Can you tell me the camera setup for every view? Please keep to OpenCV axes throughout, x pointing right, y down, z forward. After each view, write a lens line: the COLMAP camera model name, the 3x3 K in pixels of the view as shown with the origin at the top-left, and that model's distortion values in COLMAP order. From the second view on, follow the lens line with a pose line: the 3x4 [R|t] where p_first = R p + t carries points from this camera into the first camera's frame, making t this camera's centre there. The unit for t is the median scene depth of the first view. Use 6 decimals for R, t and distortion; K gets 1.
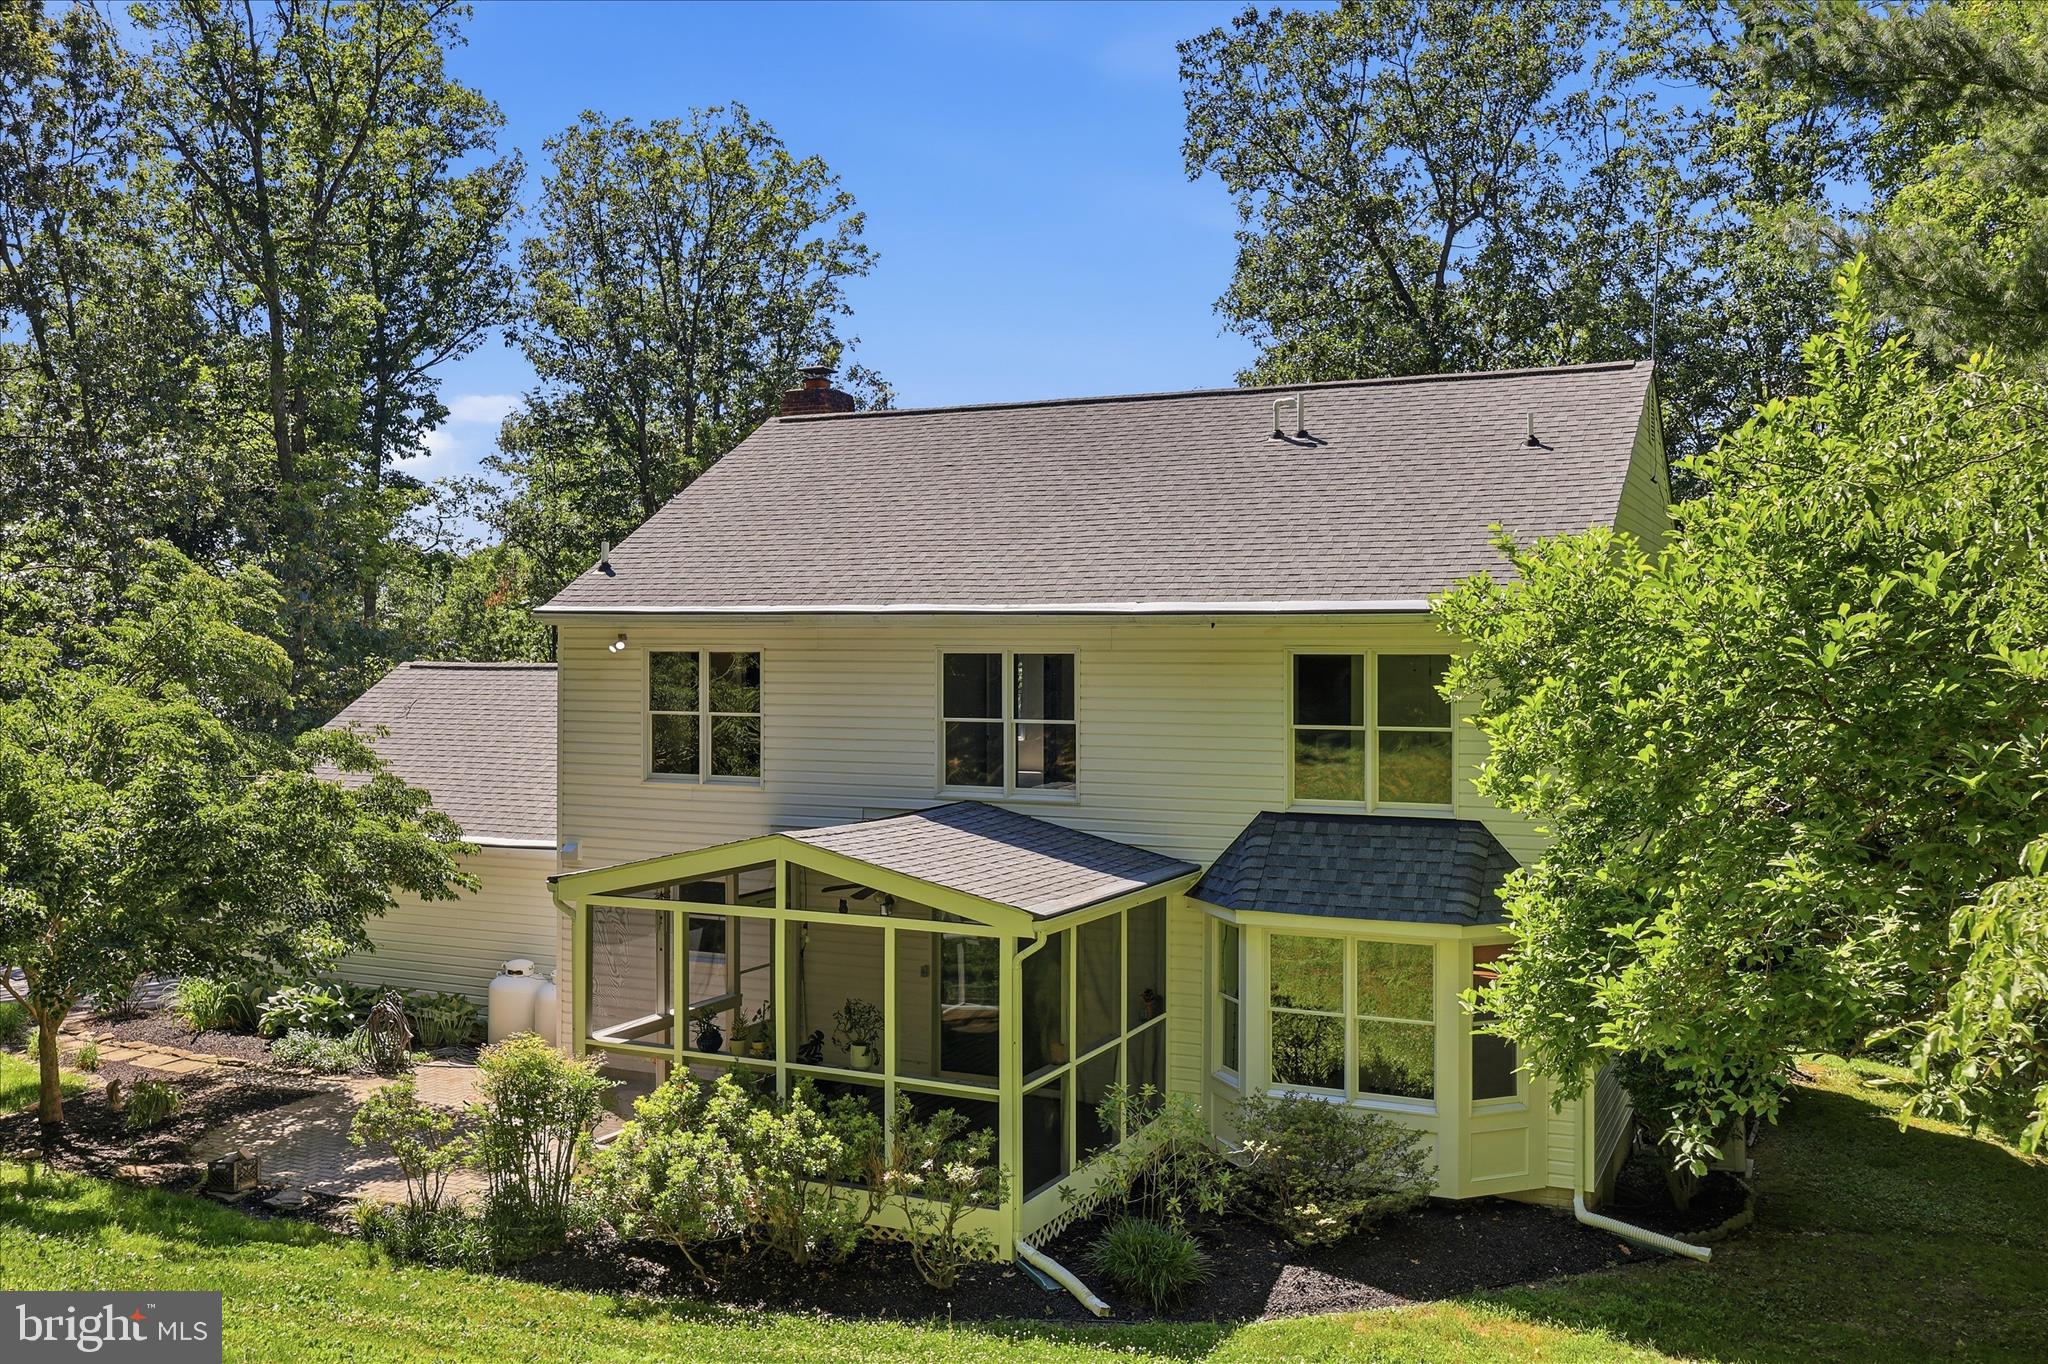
lens RADIAL K [[1710.5, 0, 999.6], [0, 1710.5, 626.1], [0, 0, 1]] dist [0.002744, -0.002993]
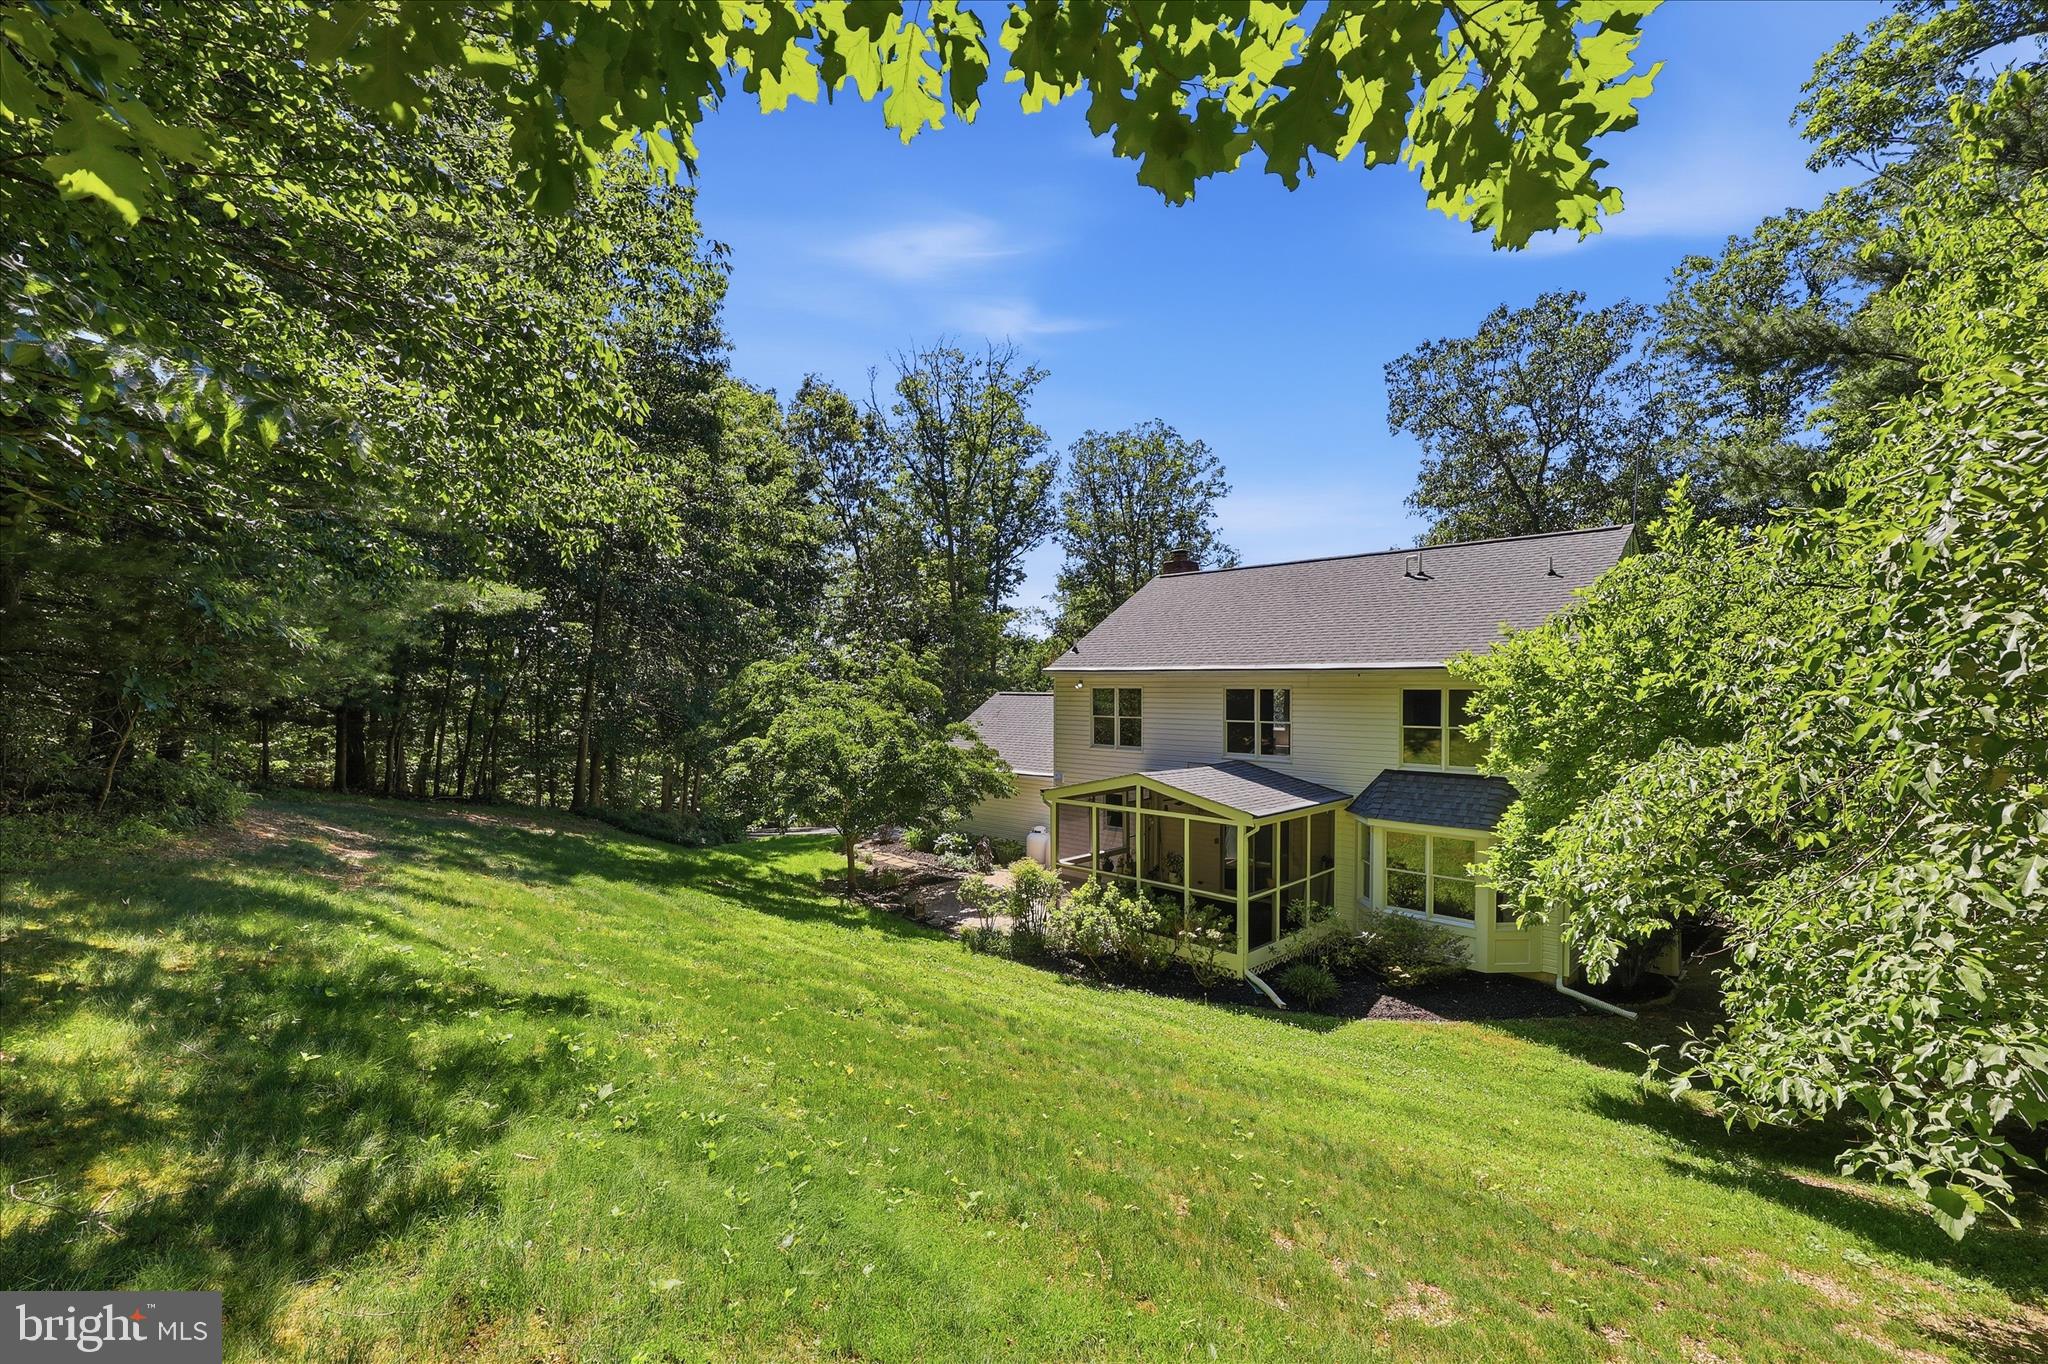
lens RADIAL K [[837.1, 0, 1024.0], [0, 837.1, 682.0], [0, 0, 1]] dist [0.000054, -0.000264]
pose [[0.946287, -0.007281, -0.323247, 0.062640], [0.011607, 0.999867, 0.011456, -0.007173], [0.323120, -0.014592, 0.946245, -0.042348]]
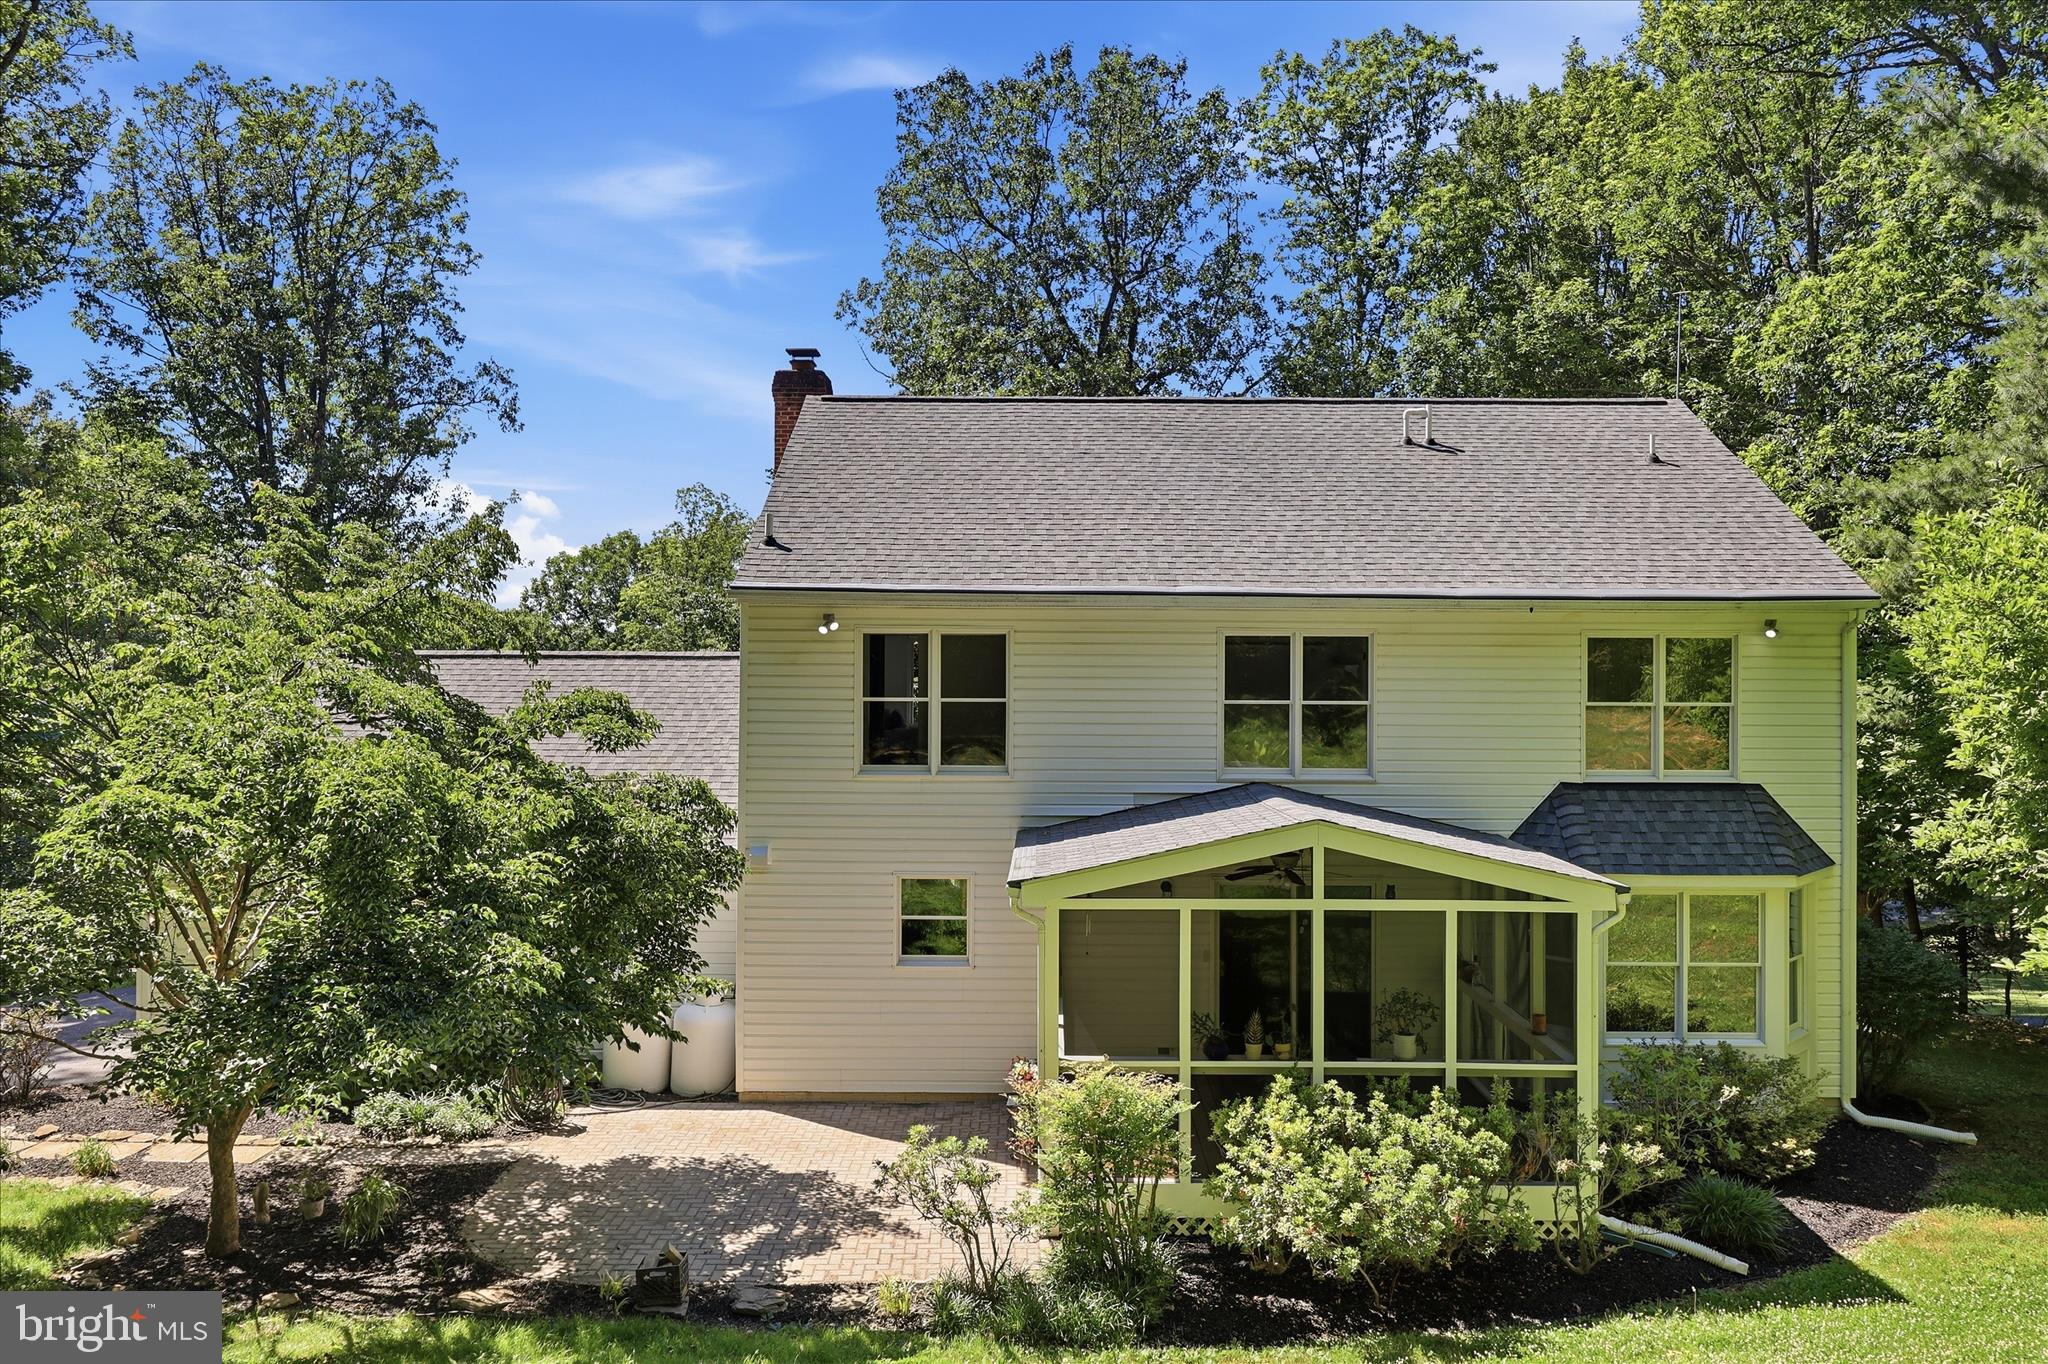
lens RADIAL K [[1485.5, 0, 1091.2], [0, 1485.5, 622.7], [0, 0, 1]] dist [0.003940, -0.001290]
pose [[0.909919, 0.012341, 0.414602, -0.452905], [-0.009468, 0.999915, -0.008983, 0.016152], [-0.414678, 0.004249, 0.909958, 0.234925]]
